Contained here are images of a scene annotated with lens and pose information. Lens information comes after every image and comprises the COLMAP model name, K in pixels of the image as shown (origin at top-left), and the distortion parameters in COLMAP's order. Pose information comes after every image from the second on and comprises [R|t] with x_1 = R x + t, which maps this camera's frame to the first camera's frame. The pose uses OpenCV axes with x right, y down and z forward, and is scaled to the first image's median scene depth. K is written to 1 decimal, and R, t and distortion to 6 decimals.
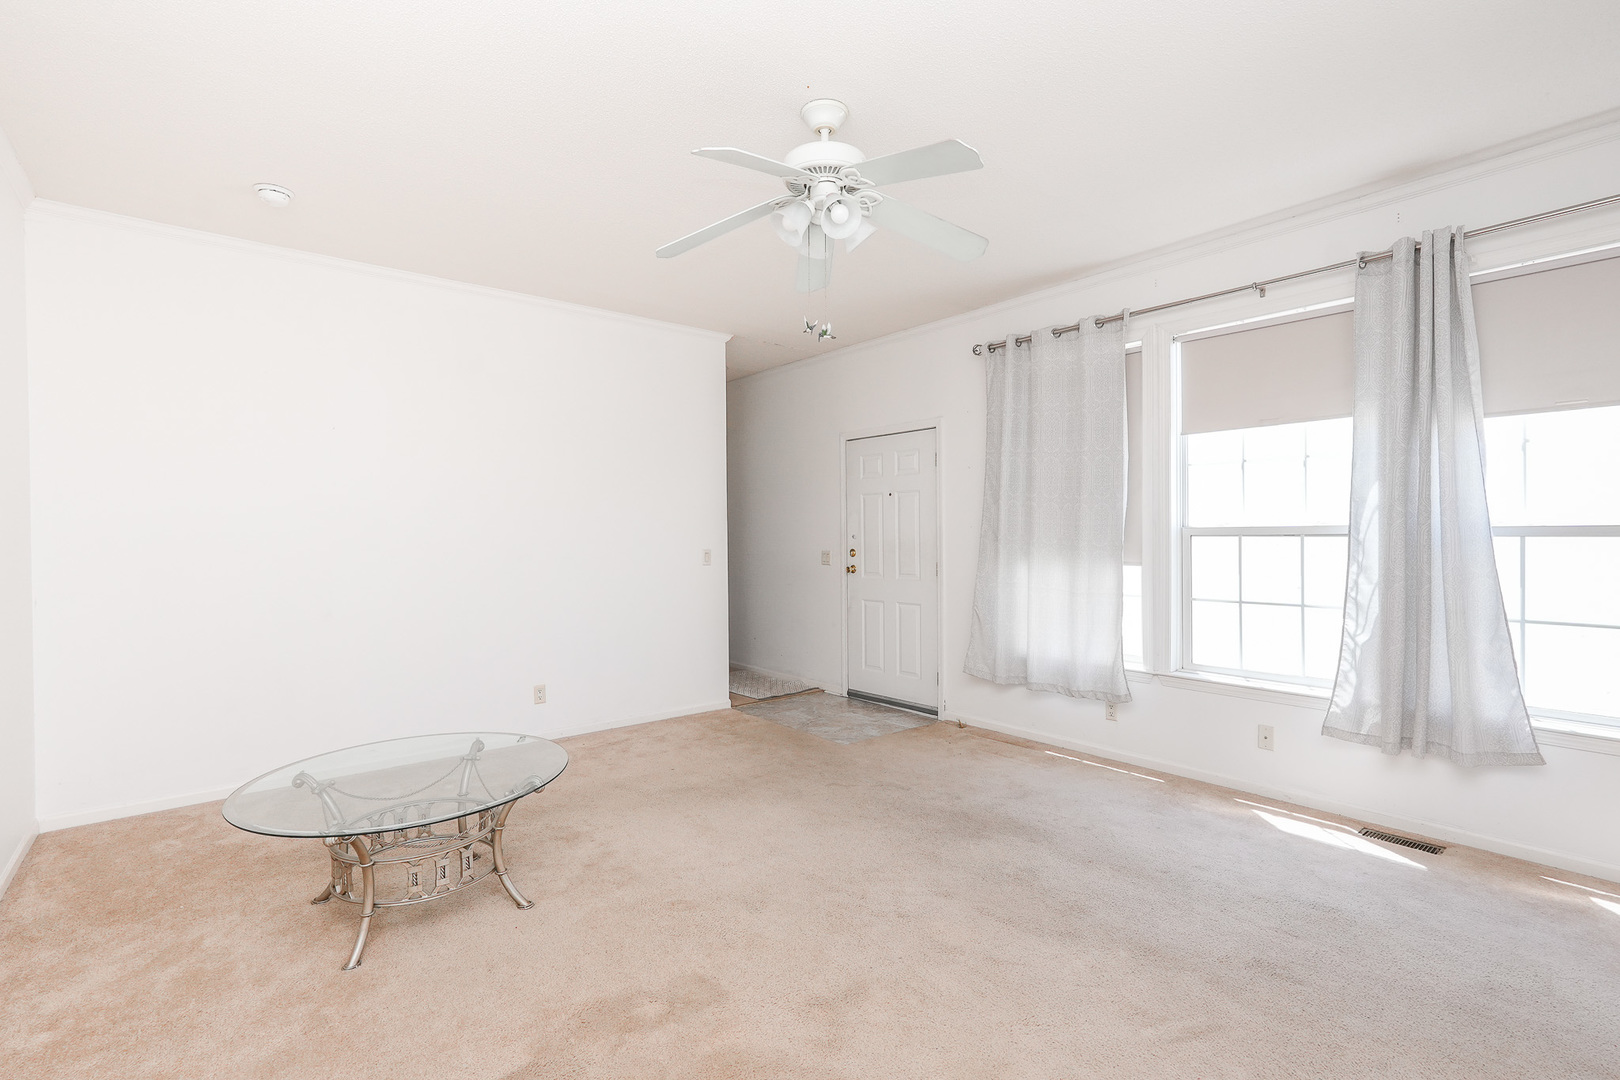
lens RADIAL K [[740.7, 0, 811.7], [0, 740.7, 540.8], [0, 0, 1]] dist [-0.014267, 0.006399]
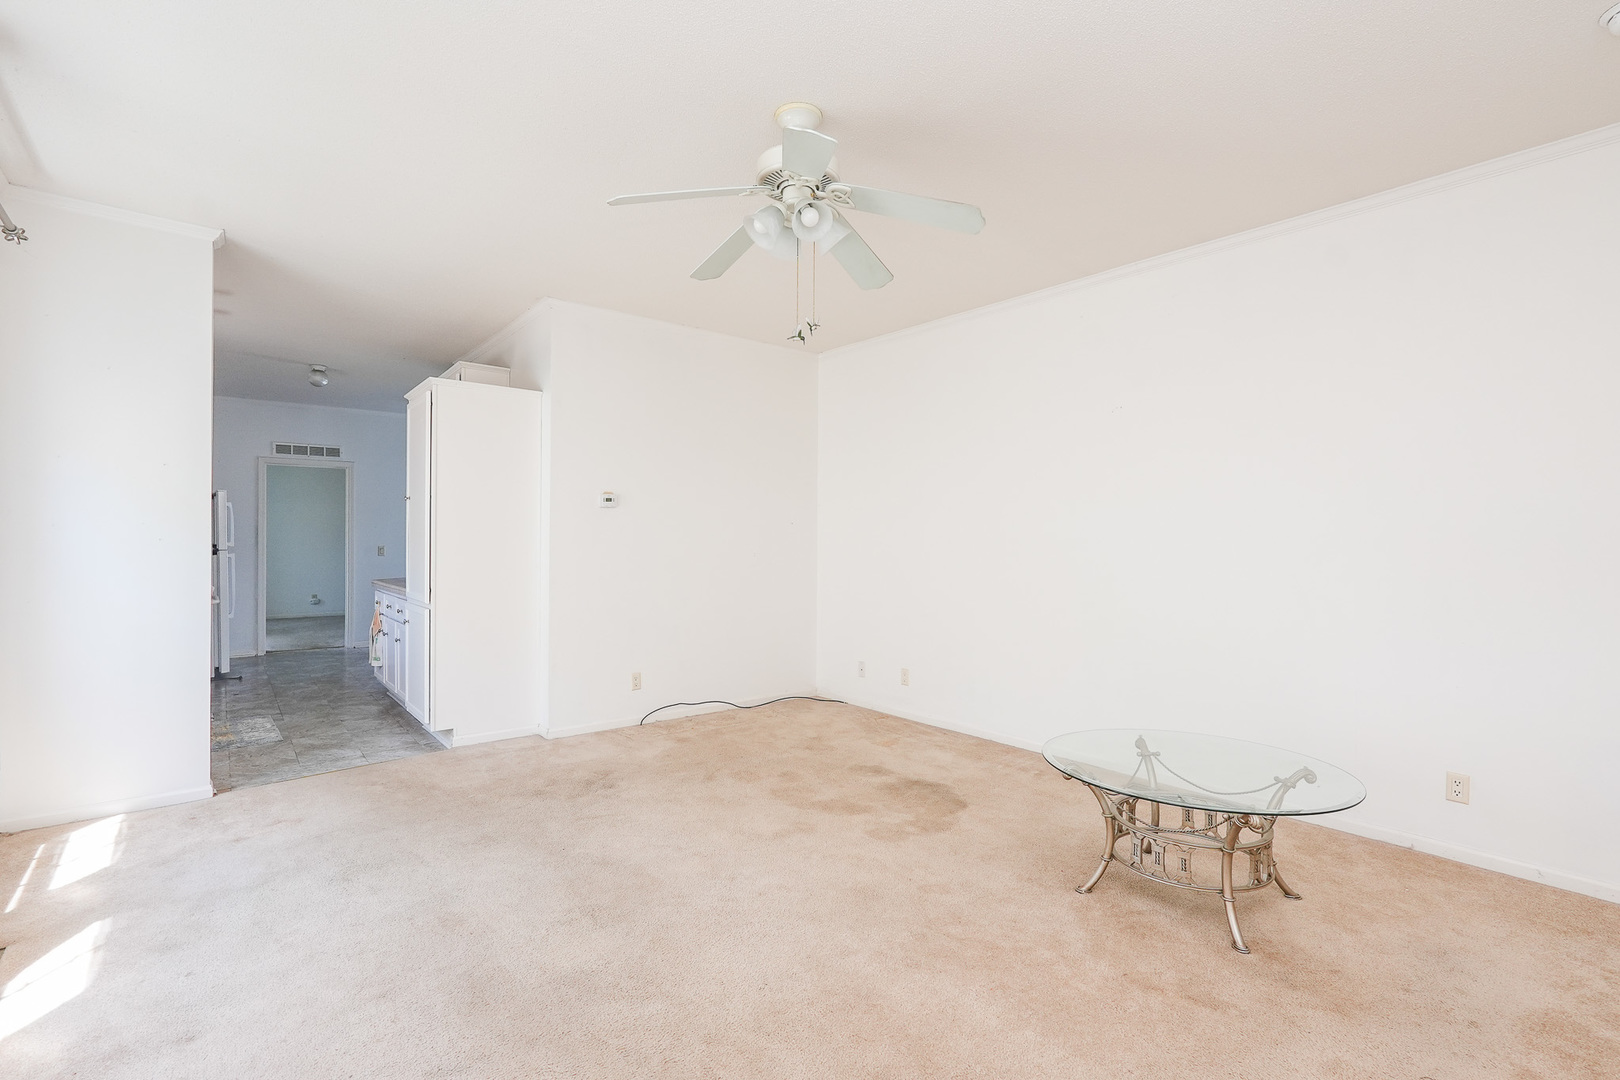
lens RADIAL K [[740.7, 0, 805.0], [0, 740.7, 539.7], [0, 0, 1]] dist [-0.014267, 0.006399]
pose [[-0.999952, -0.003721, 0.009038, 0.002115], [-0.003680, 0.999983, 0.004624, -0.006511], [-0.009055, 0.004591, -0.999948, 1.305630]]
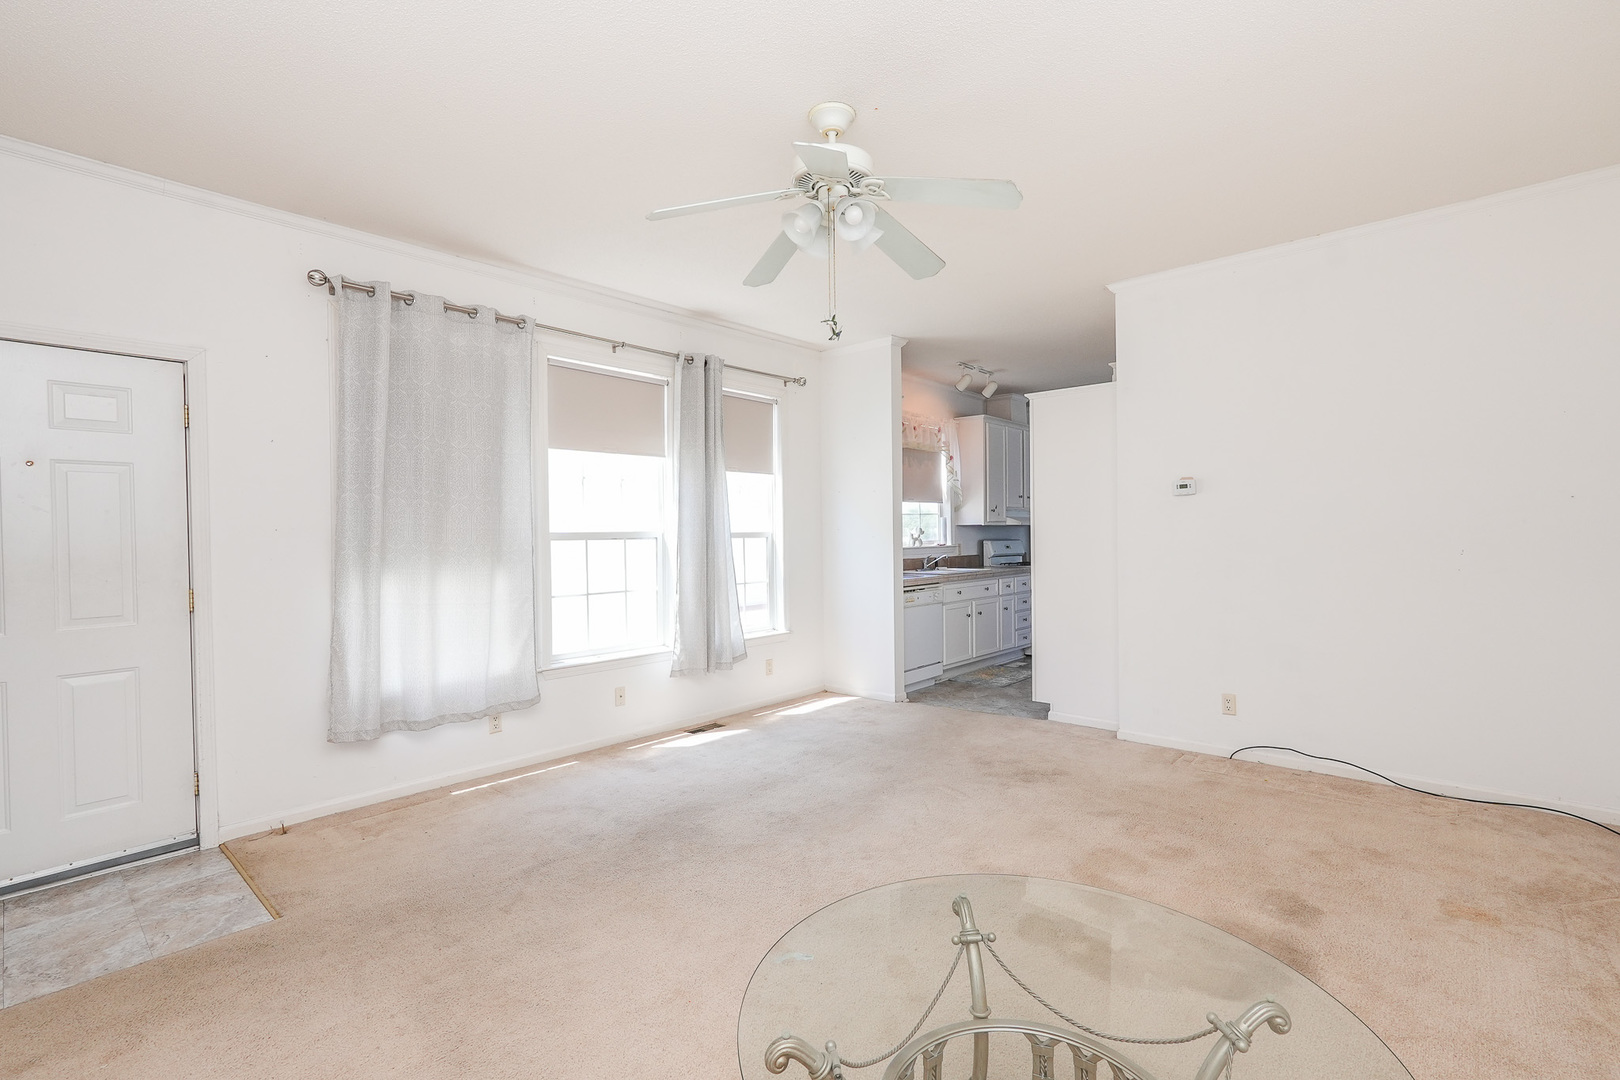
lens RADIAL K [[740.7, 0, 809.6], [0, 740.7, 538.7], [0, 0, 1]] dist [-0.014267, 0.006399]
pose [[-0.143075, -0.001589, 0.989711, -0.638779], [0.019163, 0.999807, 0.004375, -0.006028], [-0.989526, 0.019591, -0.143017, 0.771140]]
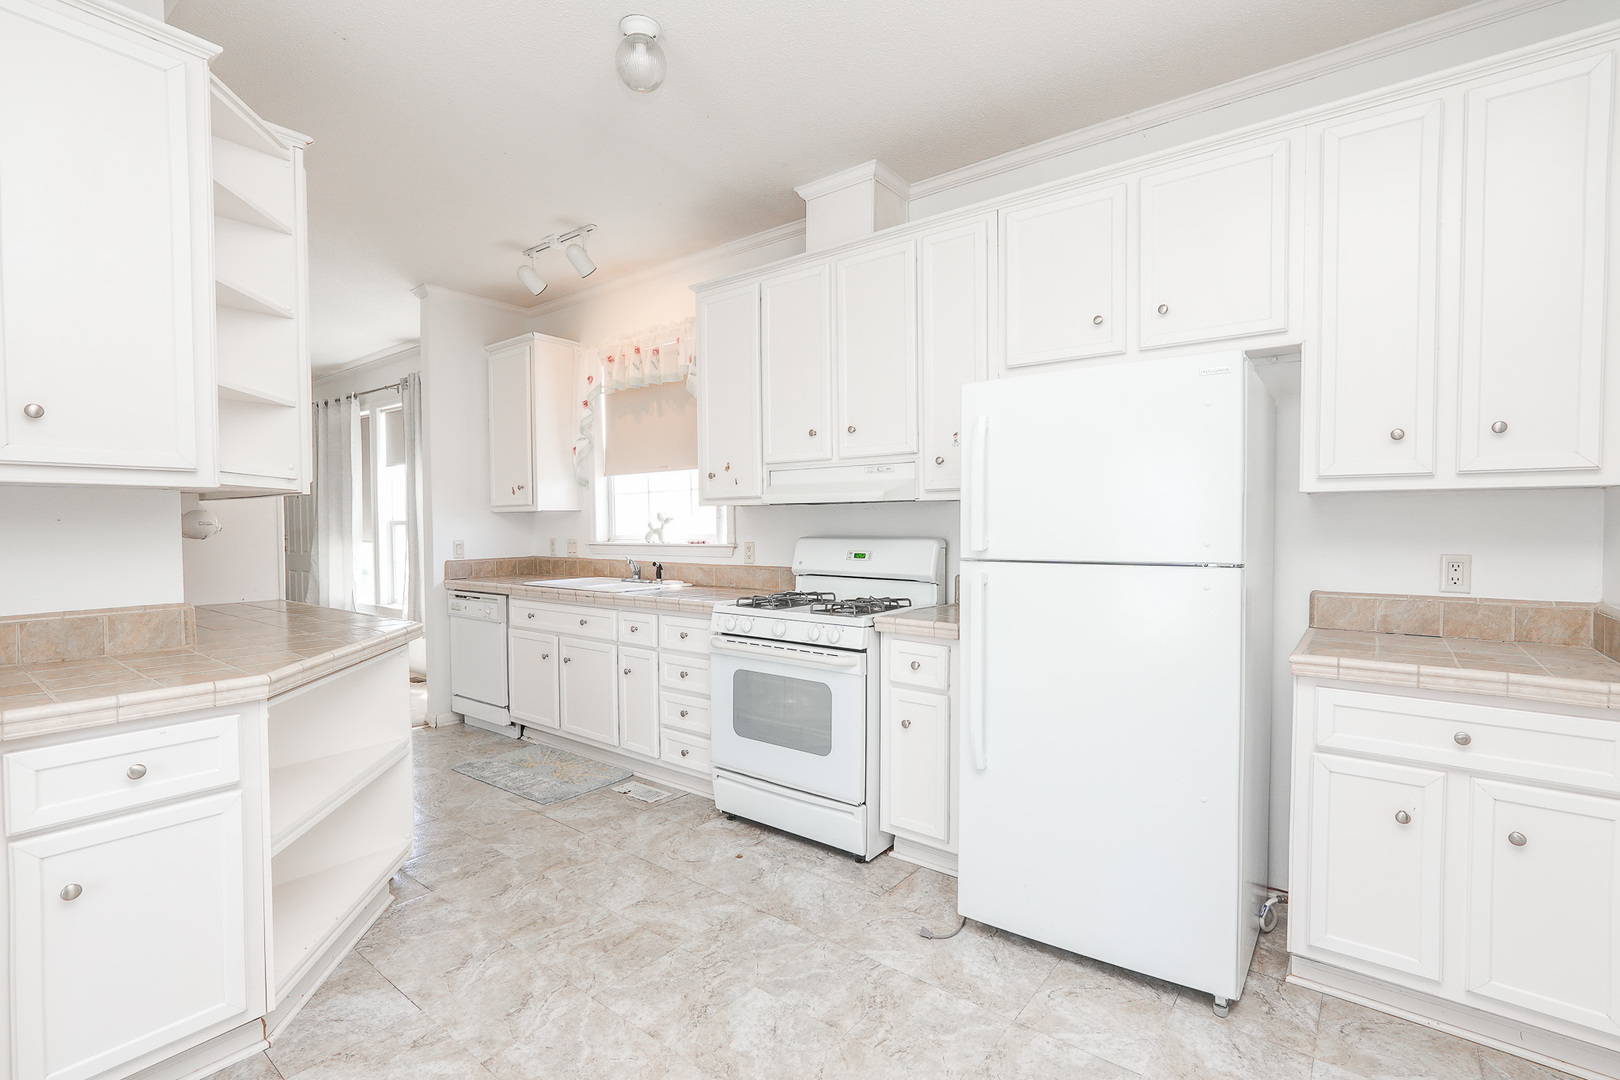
lens RADIAL K [[740.7, 0, 812.5], [0, 740.7, 537.7], [0, 0, 1]] dist [-0.014267, 0.006399]
pose [[0.975817, -0.008973, 0.218403, 1.088460], [0.005711, 0.999863, 0.015566, 0.002190], [-0.218512, -0.013942, 0.975735, -0.886729]]
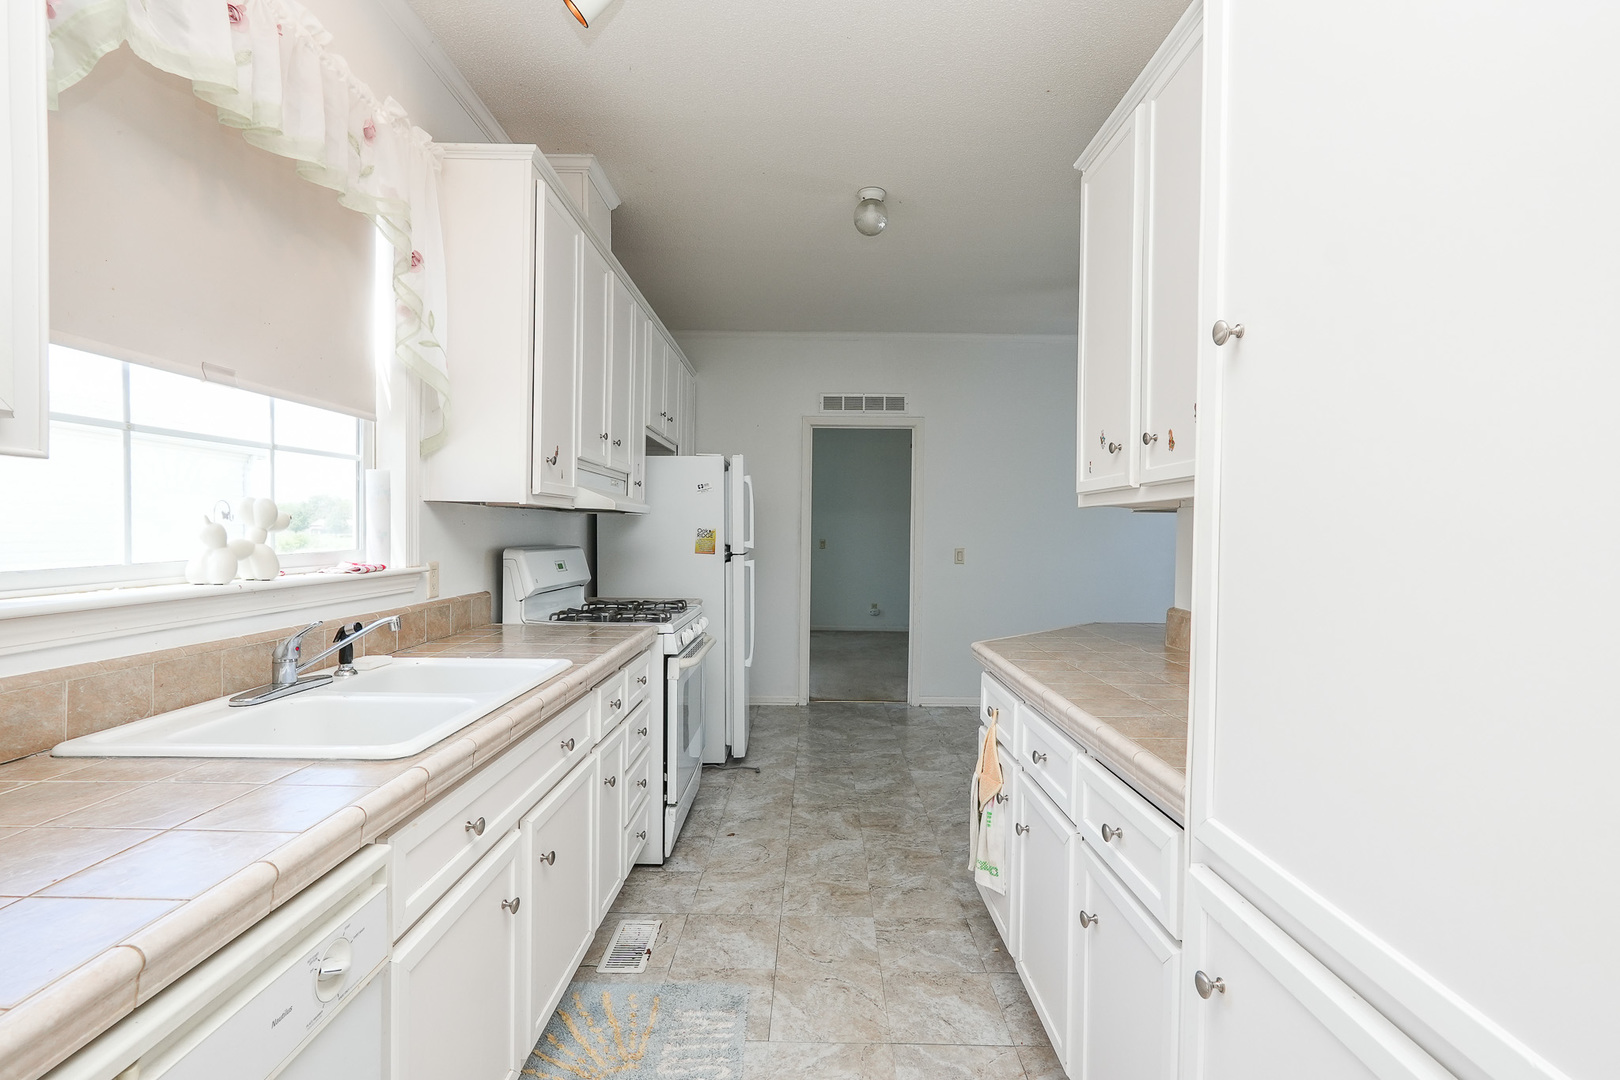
lens RADIAL K [[740.7, 0, 799.5], [0, 740.7, 539.7], [0, 0, 1]] dist [-0.014267, 0.006399]
pose [[-0.759925, -0.017171, 0.649784, 0.612539], [-0.010029, 0.999842, 0.014692, -0.006674], [-0.649933, 0.004648, -0.759977, 0.365890]]
